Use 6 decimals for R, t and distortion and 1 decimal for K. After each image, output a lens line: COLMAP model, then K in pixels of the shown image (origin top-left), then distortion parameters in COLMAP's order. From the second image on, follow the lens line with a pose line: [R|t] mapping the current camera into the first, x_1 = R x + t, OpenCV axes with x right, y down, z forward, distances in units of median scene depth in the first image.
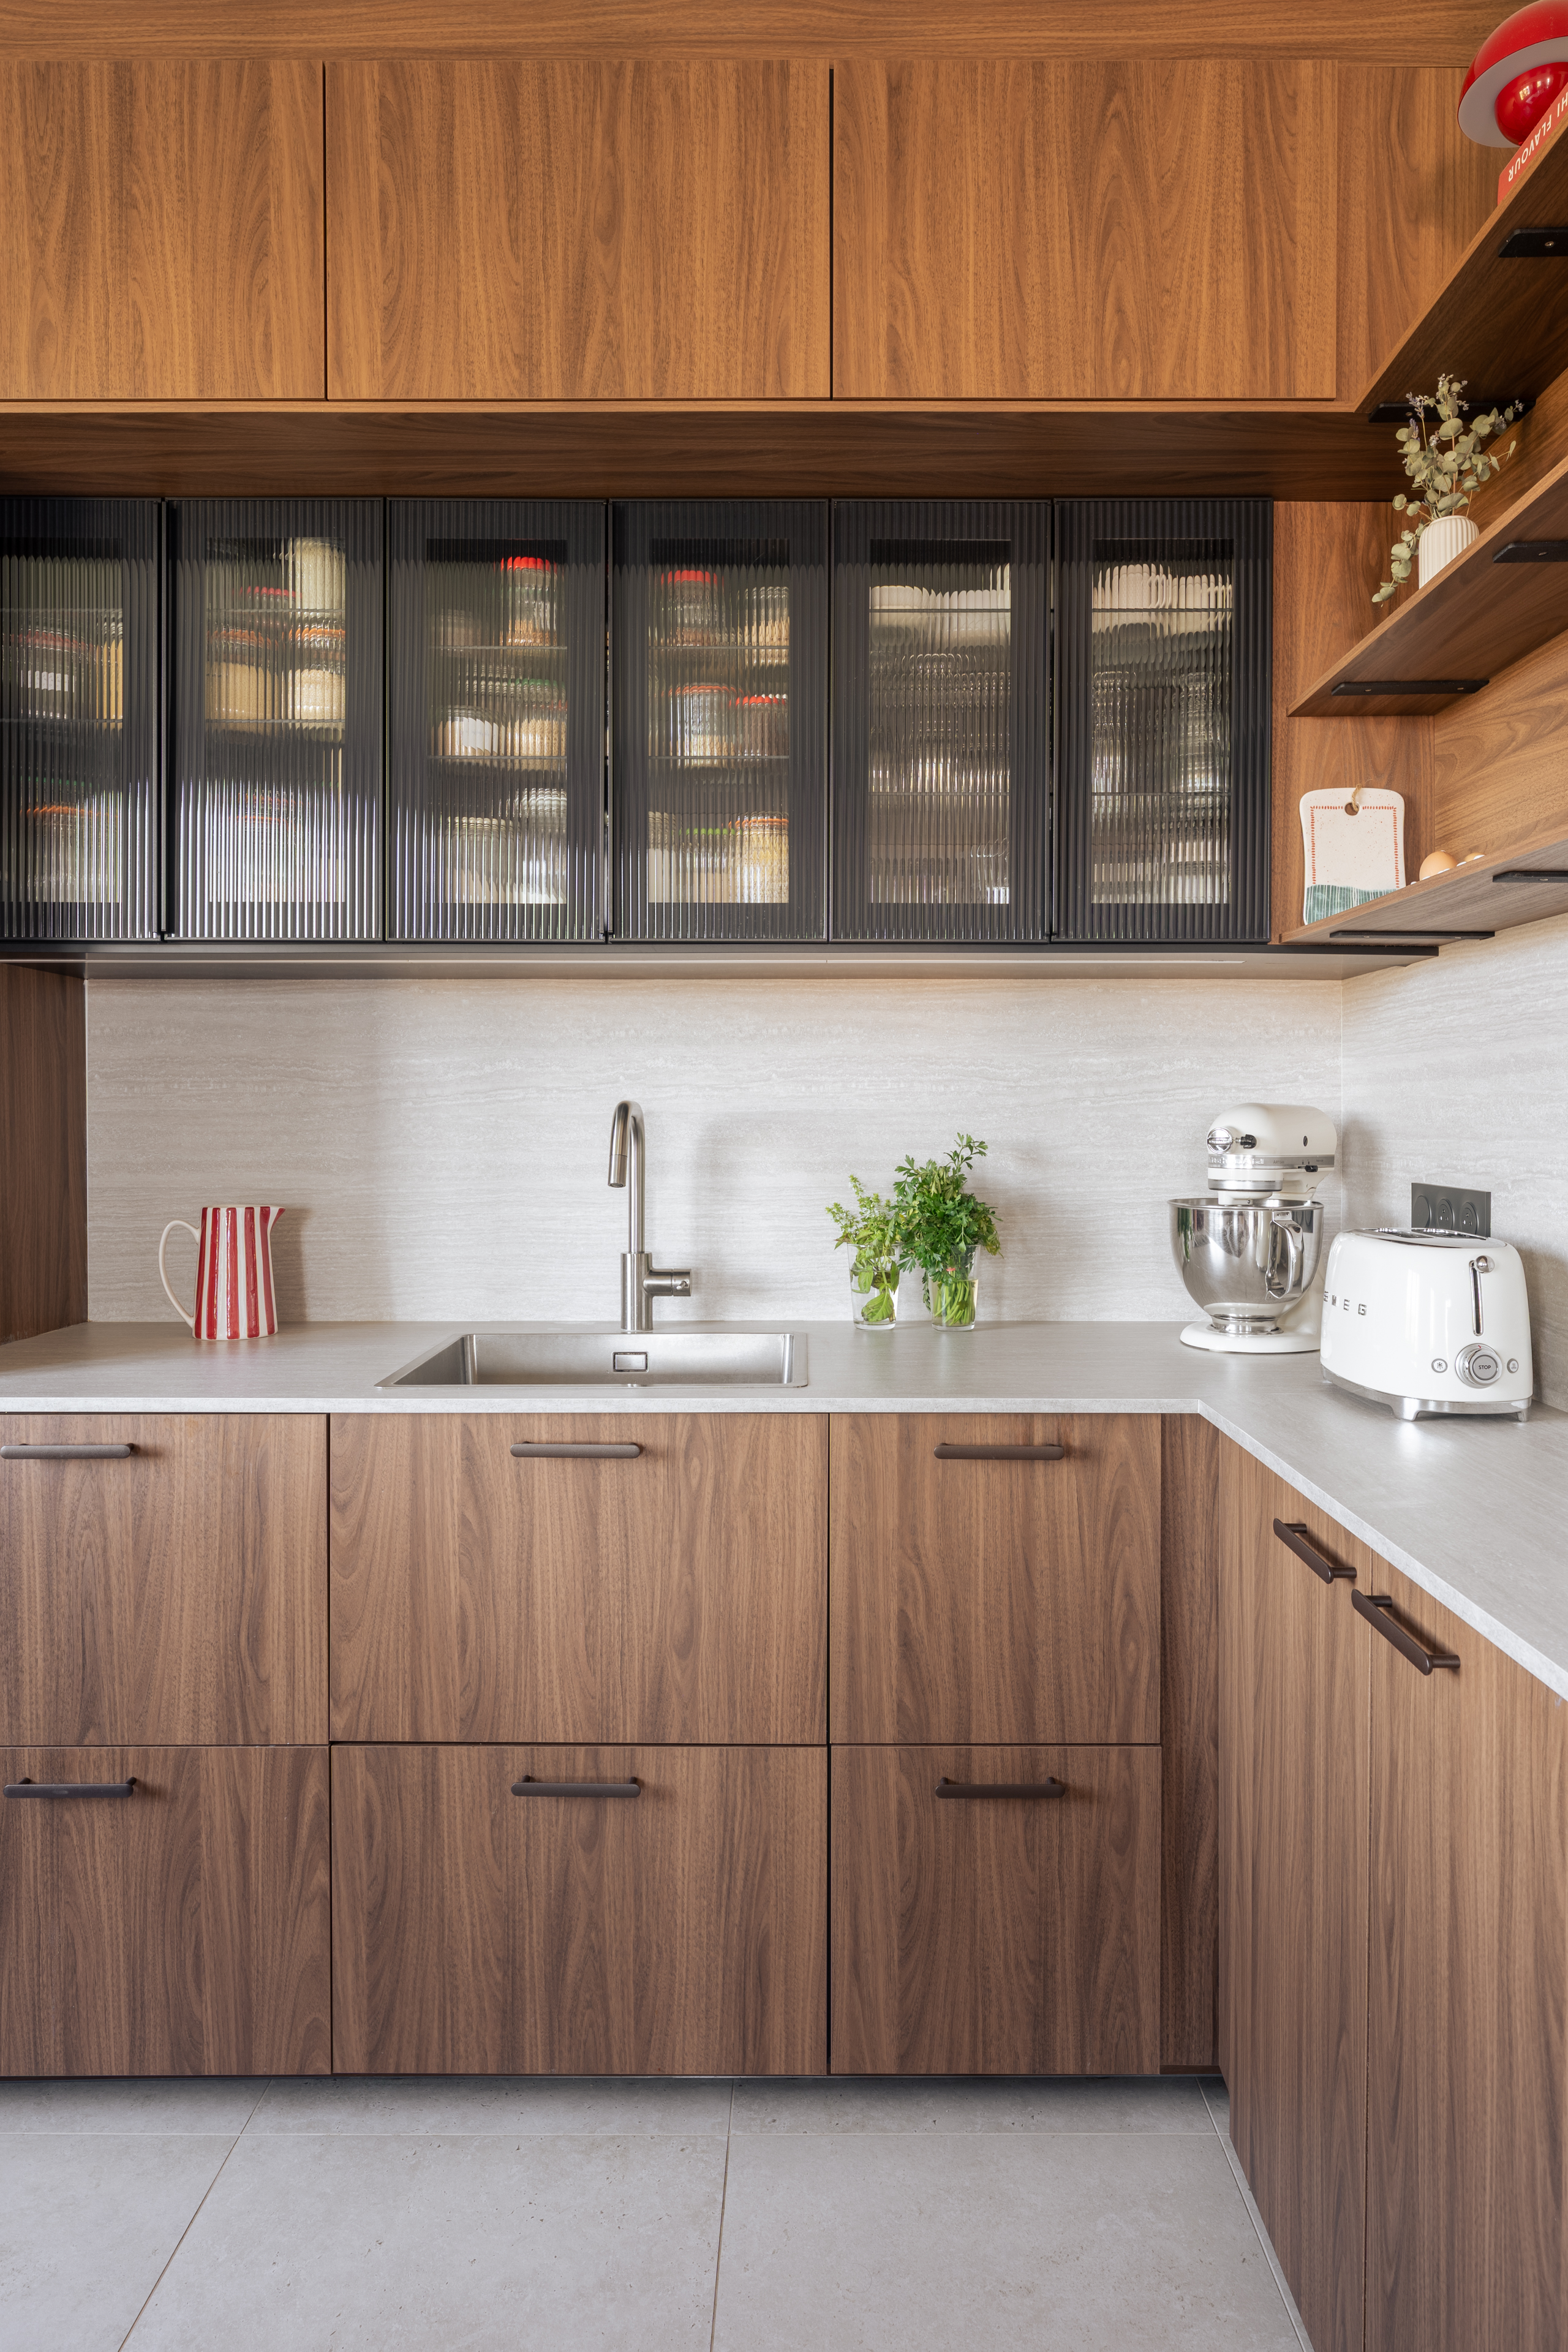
lens RADIAL K [[1492.9, 0, 790.7], [0, 1492.9, 1158.6], [0, 0, 1]] dist [-0.006249, -0.000339]
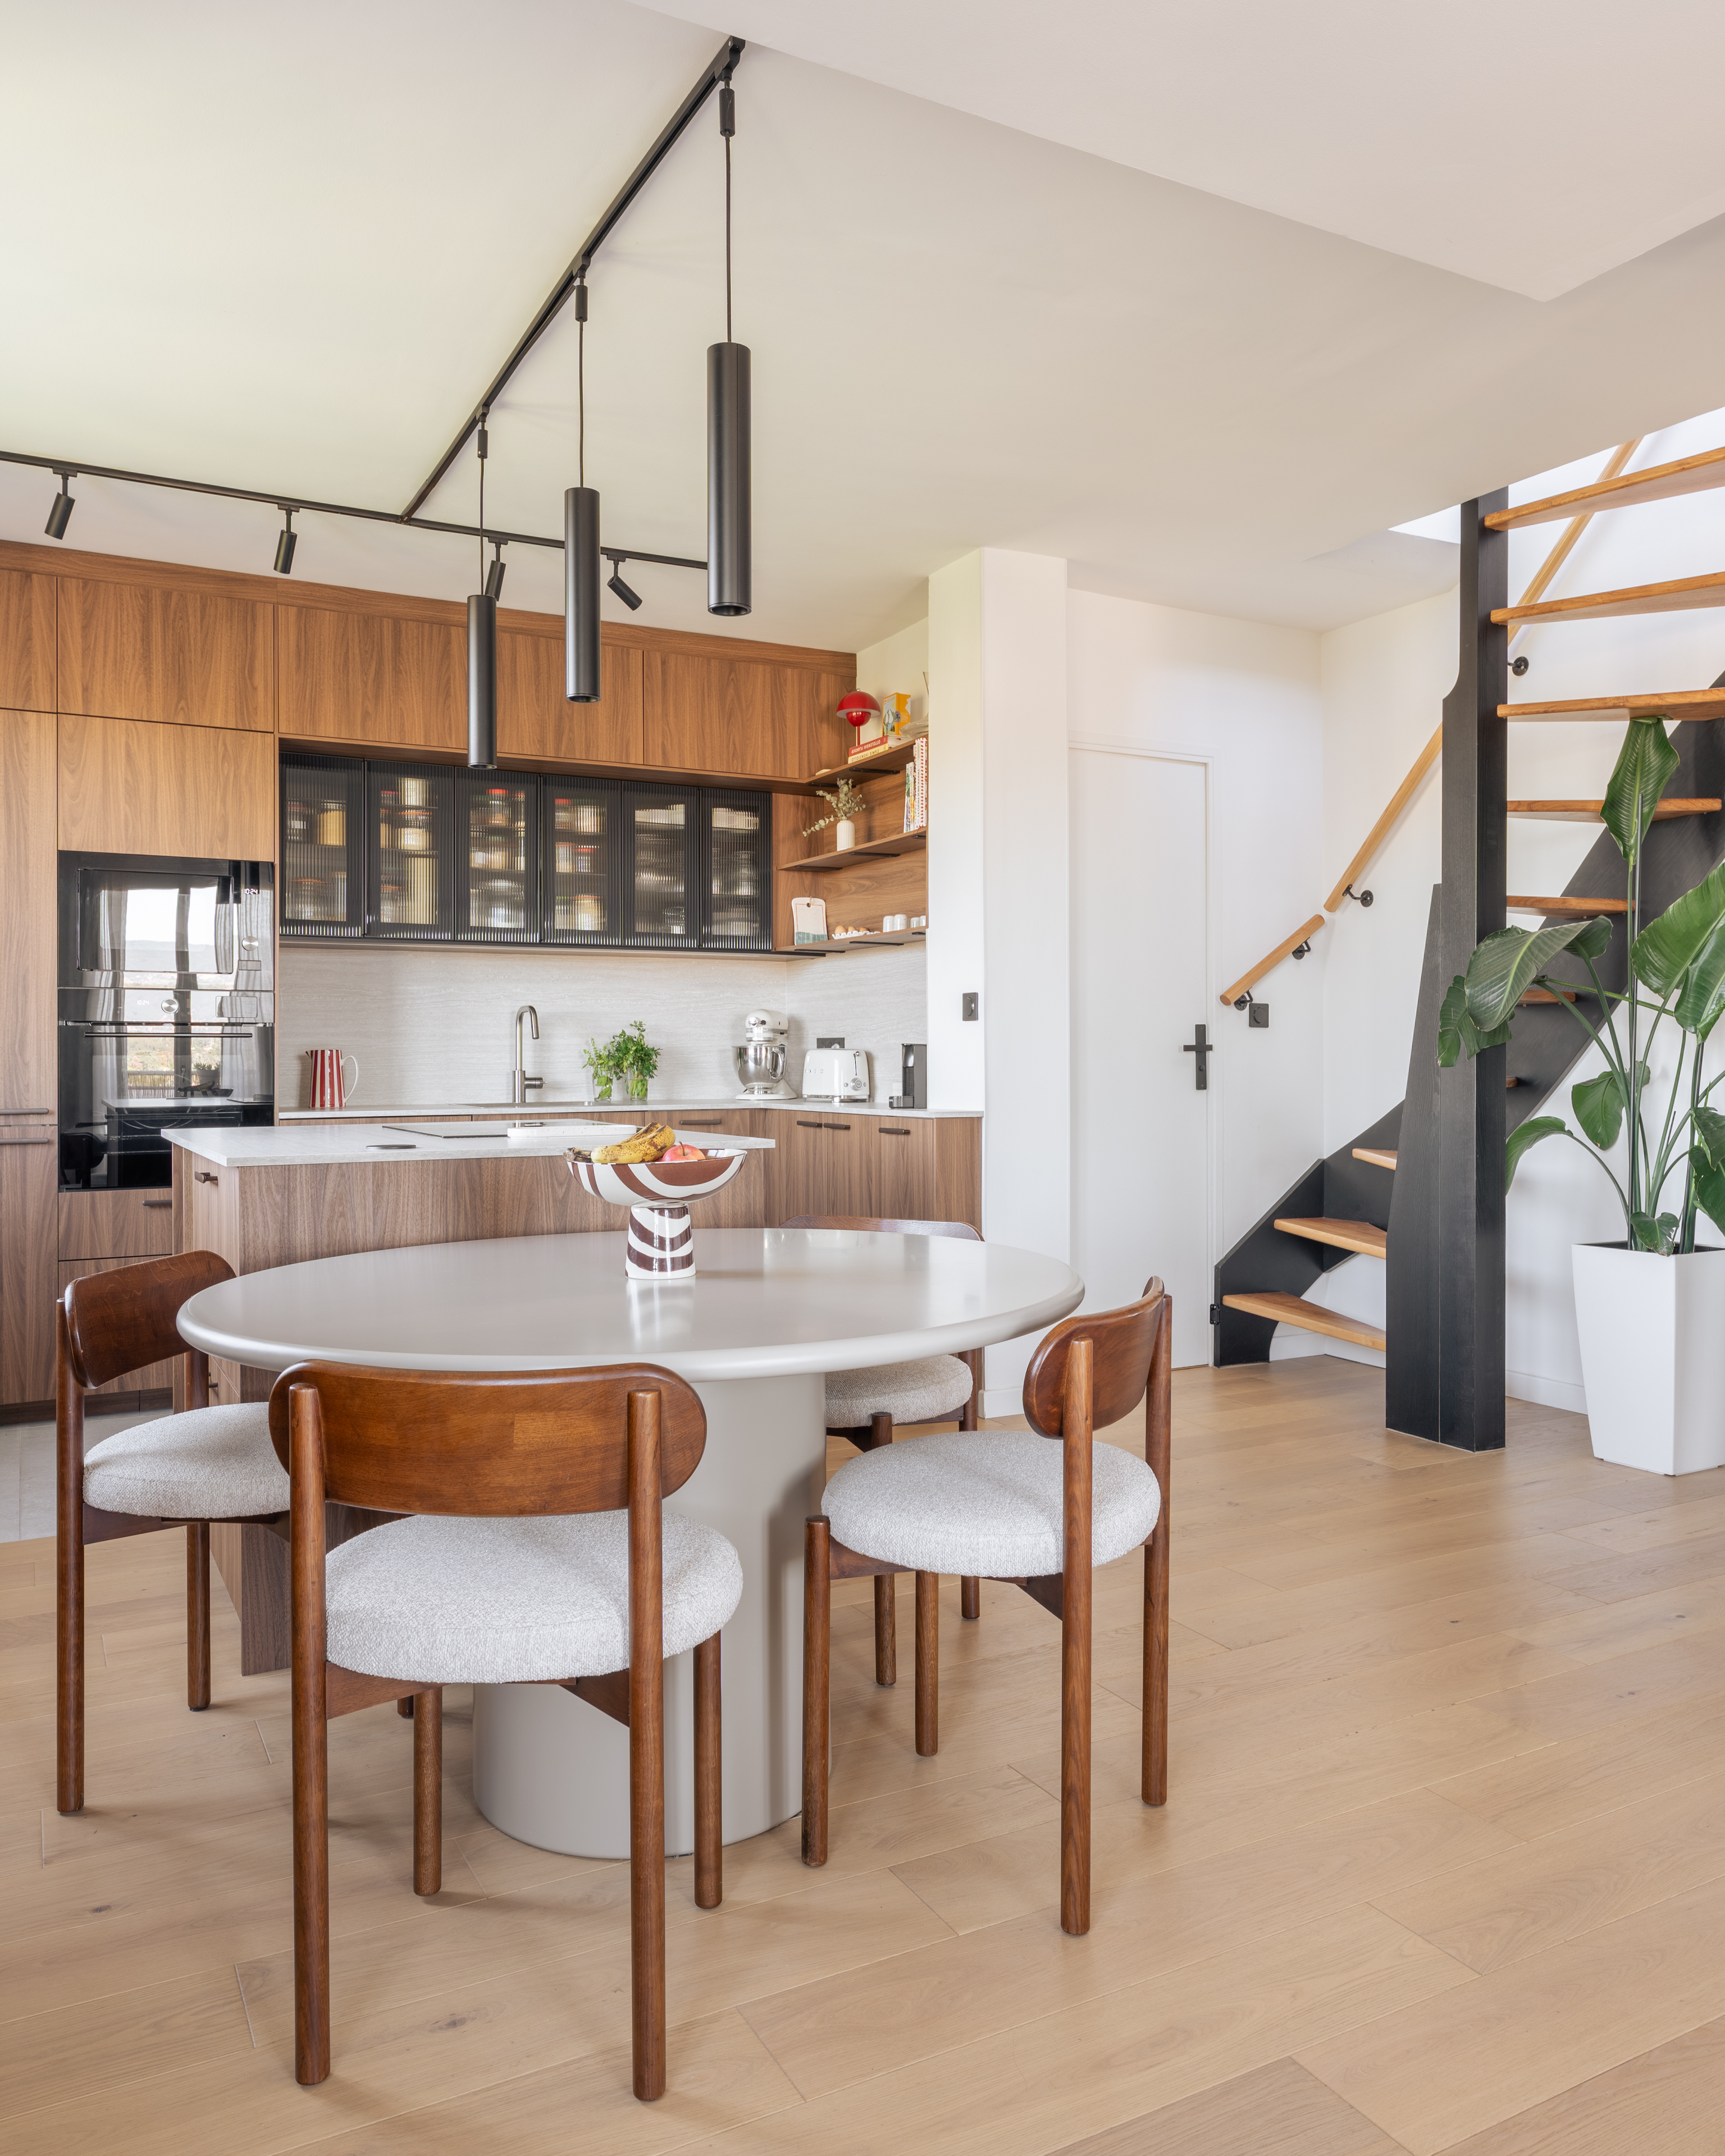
lens RADIAL K [[1585.7, 0, 863.4], [0, 1585.7, 1074.7], [0, 0, 1]] dist [-0.002106, -0.000174]
pose [[0.877620, -0.011502, 0.479219, -1.092303], [0.017338, 0.999820, -0.007756, 0.129675], [-0.479043, 0.015115, 0.877661, -1.927589]]
